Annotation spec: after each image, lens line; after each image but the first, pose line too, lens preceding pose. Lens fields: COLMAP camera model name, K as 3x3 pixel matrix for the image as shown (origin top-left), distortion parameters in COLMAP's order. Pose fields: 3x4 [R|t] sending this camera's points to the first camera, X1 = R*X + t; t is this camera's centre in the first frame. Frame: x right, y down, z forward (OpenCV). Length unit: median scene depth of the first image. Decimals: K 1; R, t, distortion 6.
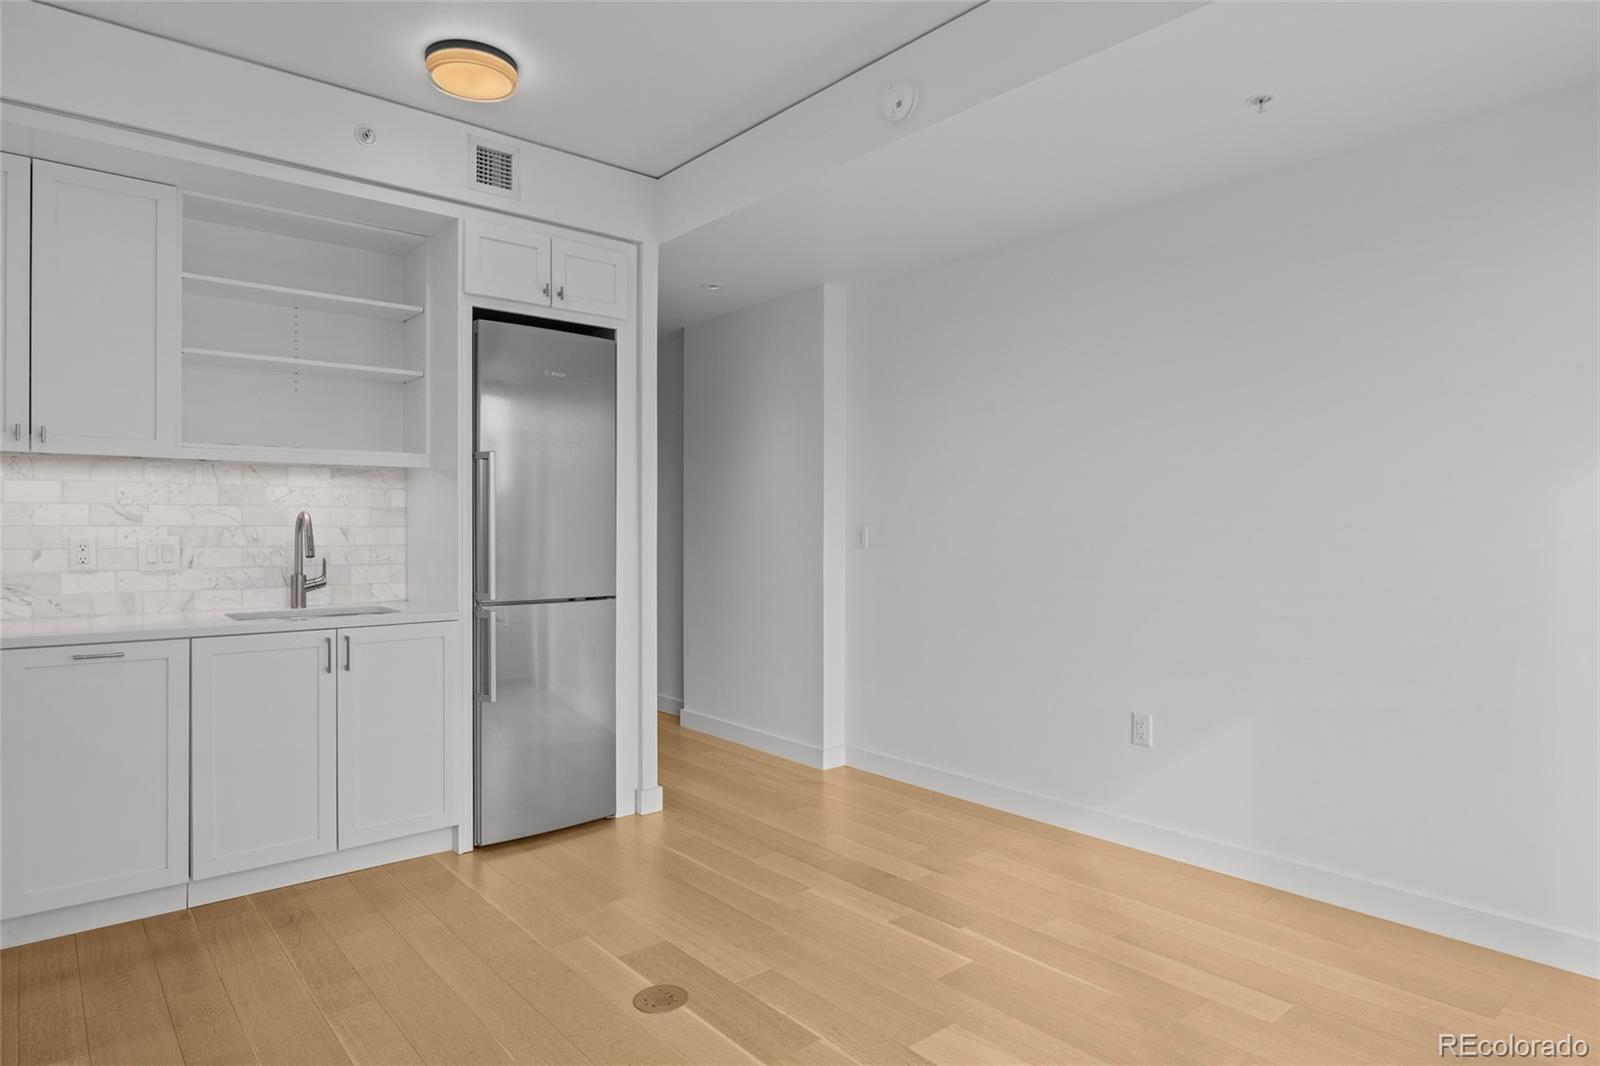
lens RADIAL K [[915.2, 0, 795.5], [0, 915.2, 522.9], [0, 0, 1]] dist [-0.017200, 0.001376]
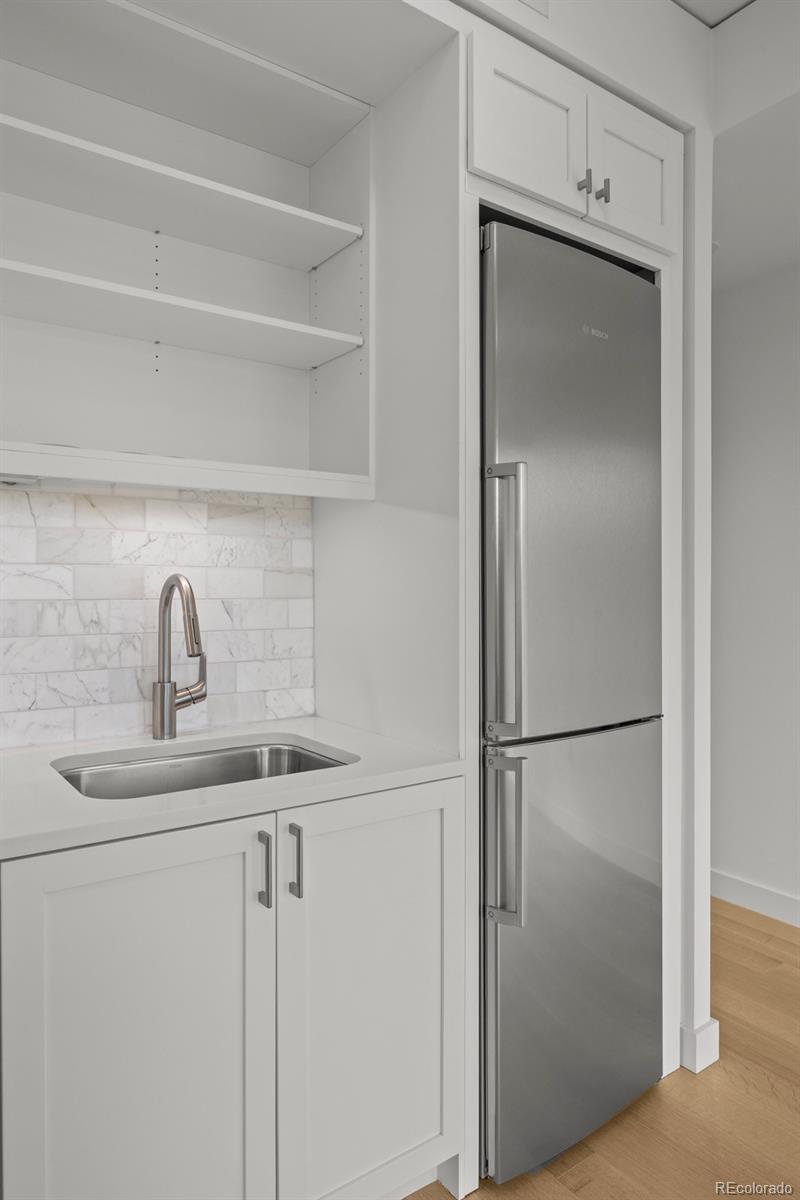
lens RADIAL K [[762.2, 0, 384.5], [0, 762.2, 589.3], [0, 0, 1]] dist [-0.002914, -0.000817]
pose [[0.995059, -0.002521, -0.099251, -0.365966], [0.002662, 0.999996, 0.001284, -0.003266], [0.099248, -0.001542, 0.995062, 0.538937]]
